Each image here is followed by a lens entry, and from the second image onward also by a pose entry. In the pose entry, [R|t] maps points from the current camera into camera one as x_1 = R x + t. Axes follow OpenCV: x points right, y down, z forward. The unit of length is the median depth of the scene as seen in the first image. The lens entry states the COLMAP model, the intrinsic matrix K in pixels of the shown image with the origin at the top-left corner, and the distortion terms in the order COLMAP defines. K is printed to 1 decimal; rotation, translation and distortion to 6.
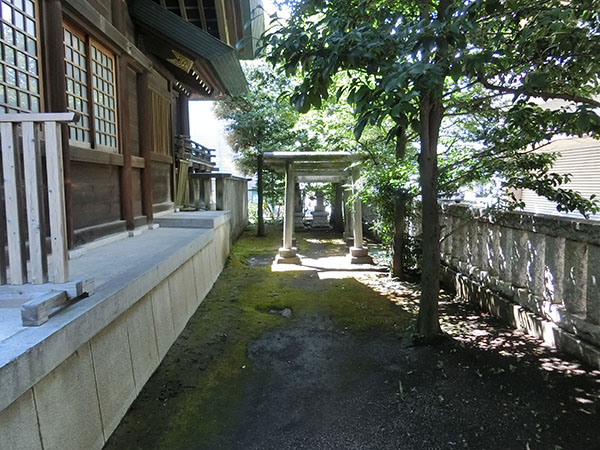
lens RADIAL K [[460.0, 0, 300.0], [0, 460.0, 225.0], [0, 0, 1]] dist [-0.003118, 0.000635]
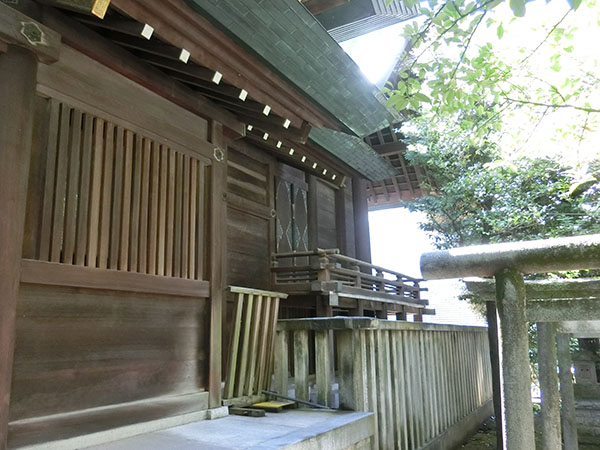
lens RADIAL K [[518.6, 0, 300.0], [0, 518.6, 225.0], [0, 0, 1]] dist [-0.006391, -0.003686]
pose [[0.861436, -0.112835, -0.495173, 0.063204], [-0.034271, 0.959870, -0.278344, -0.100693], [0.506709, 0.256745, 0.823000, 0.942521]]
